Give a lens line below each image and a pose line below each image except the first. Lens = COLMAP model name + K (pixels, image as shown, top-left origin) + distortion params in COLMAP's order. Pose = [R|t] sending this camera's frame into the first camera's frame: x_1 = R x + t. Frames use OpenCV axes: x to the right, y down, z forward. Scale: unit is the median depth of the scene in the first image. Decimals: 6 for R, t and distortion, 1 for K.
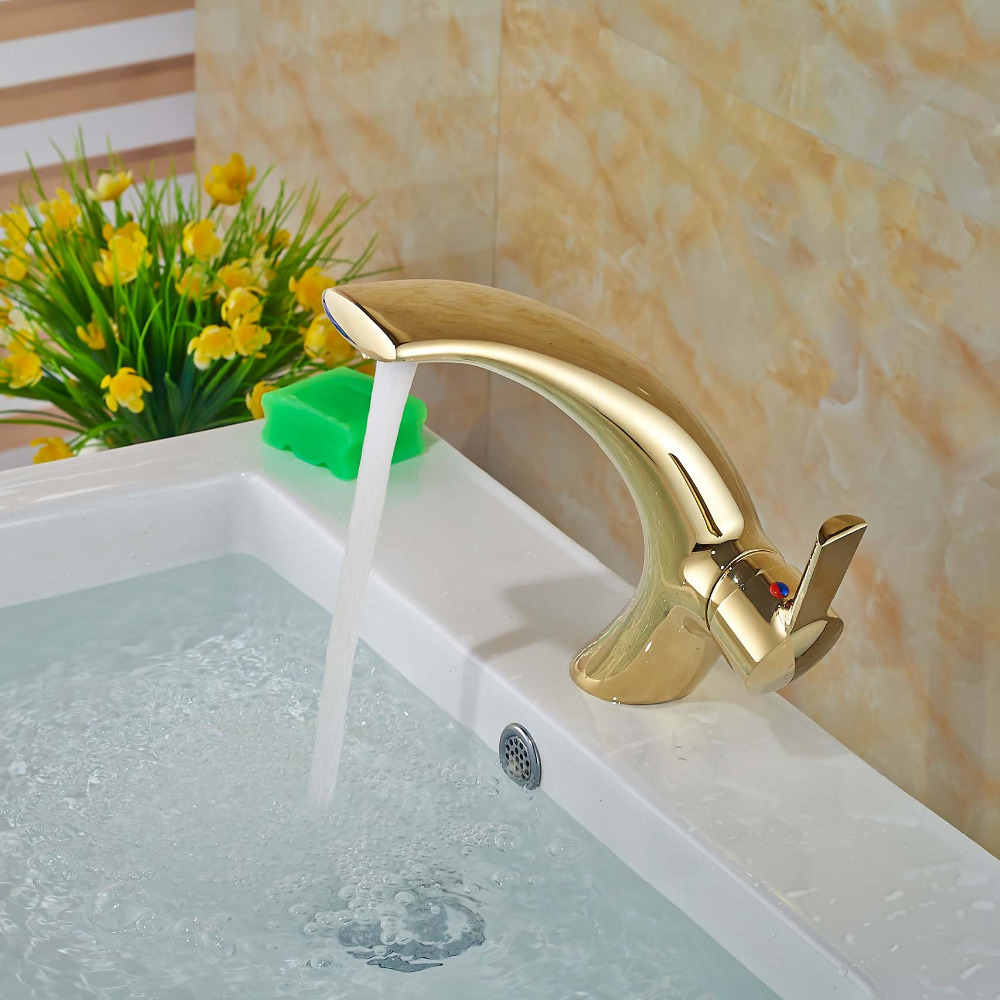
lens RADIAL K [[3521.0, 0, 573.5], [0, 3521.0, 505.4], [0, 0, 1]] dist [0.042603, 0.000000]
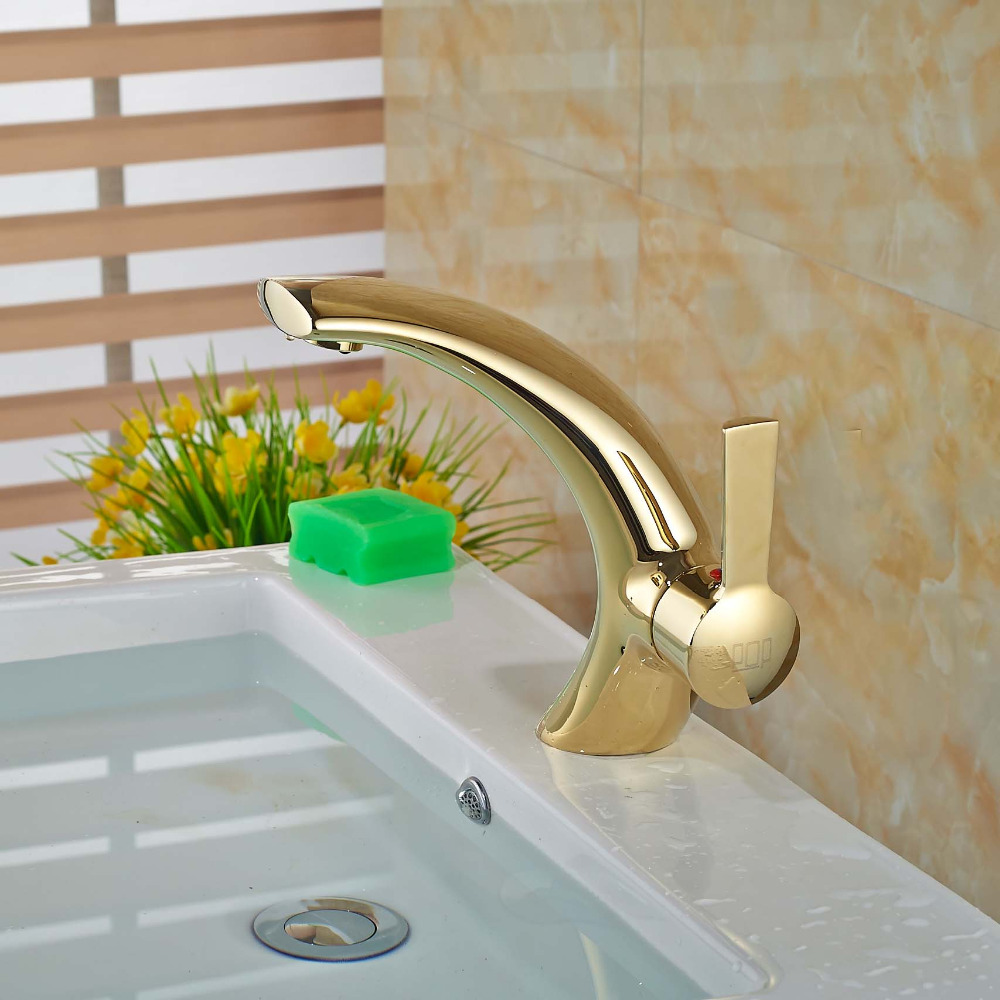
lens RADIAL K [[3521.0, 0, 498.4], [0, 3521.0, 497.2], [0, 0, 1]] dist [0.042603, 0.000000]
pose [[0.986513, 0.011676, -0.163264, 0.113217], [-0.042465, 0.981556, -0.186398, 0.129550], [0.158076, 0.190817, 0.968814, 0.065200]]
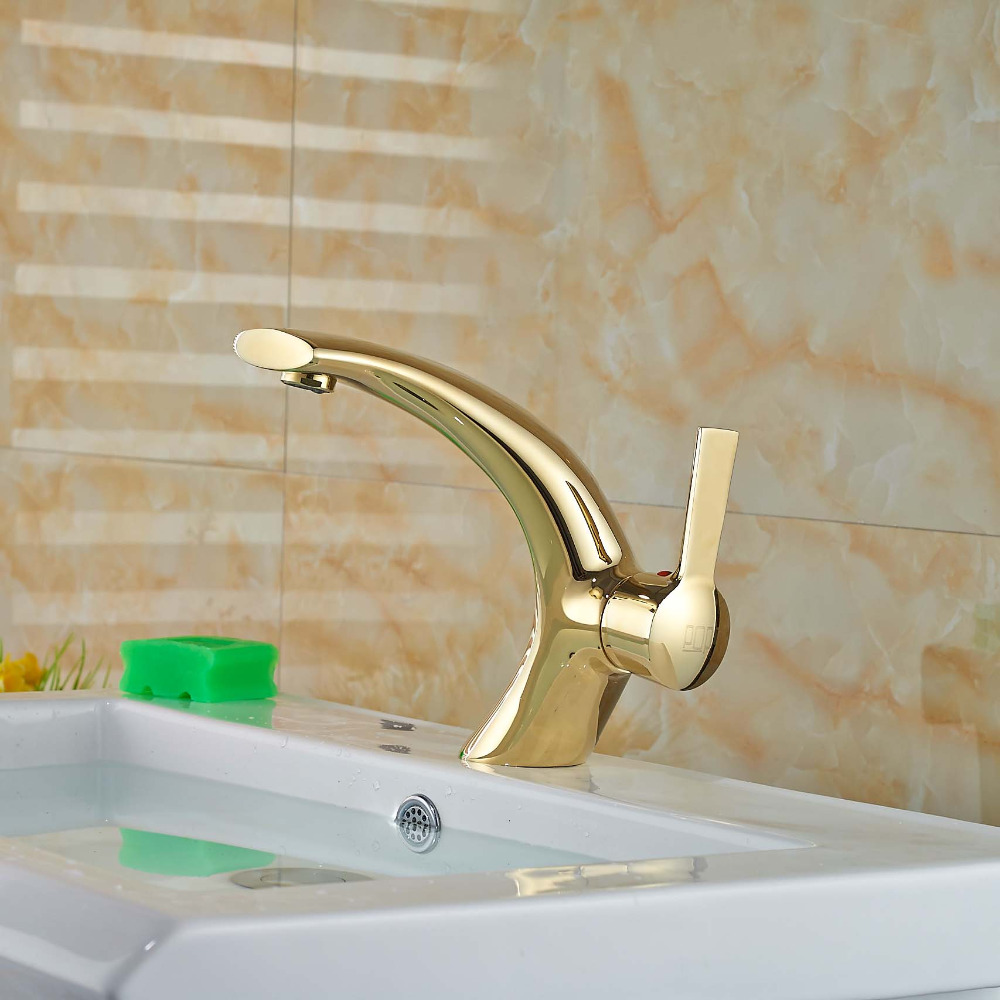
lens RADIAL K [[3521.0, 0, 492.3], [0, 3521.0, 501.1], [0, 0, 1]] dist [0.042603, 0.000000]
pose [[0.993684, -0.016989, 0.110924, -0.084407], [0.058411, 0.922315, -0.381998, 0.300928], [-0.095817, 0.386065, 0.917482, 0.012573]]
